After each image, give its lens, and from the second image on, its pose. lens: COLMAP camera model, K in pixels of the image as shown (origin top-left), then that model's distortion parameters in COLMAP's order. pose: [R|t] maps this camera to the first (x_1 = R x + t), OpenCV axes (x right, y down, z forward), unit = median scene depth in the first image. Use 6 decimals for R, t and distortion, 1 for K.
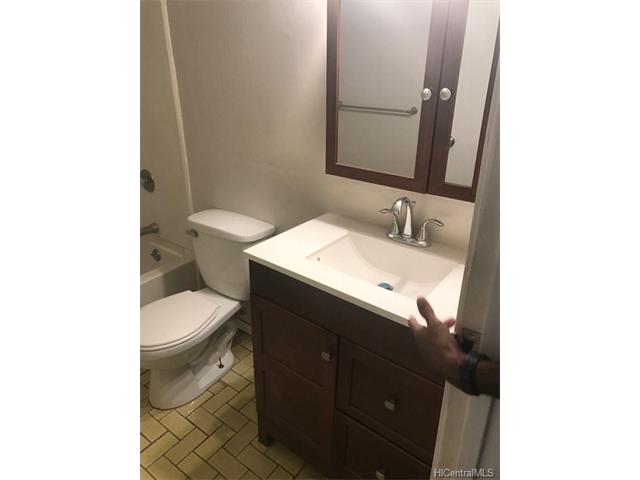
lens RADIAL K [[392.1, 0, 320.0], [0, 392.1, 240.0], [0, 0, 1]] dist [0.004437, 0.000246]
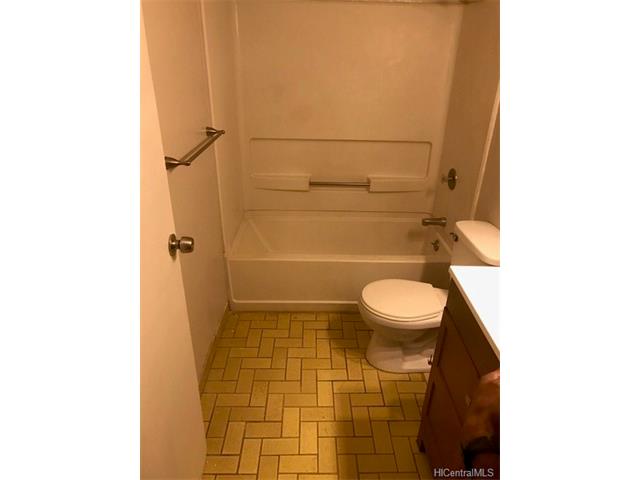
lens RADIAL K [[392.1, 0, 320.0], [0, 392.1, 240.0], [0, 0, 1]] dist [0.004437, 0.000246]
pose [[0.601187, 0.350924, -0.717932, 0.222175], [-0.338841, 0.925598, 0.168690, -0.065832], [0.723713, 0.141850, 0.675365, 0.023601]]
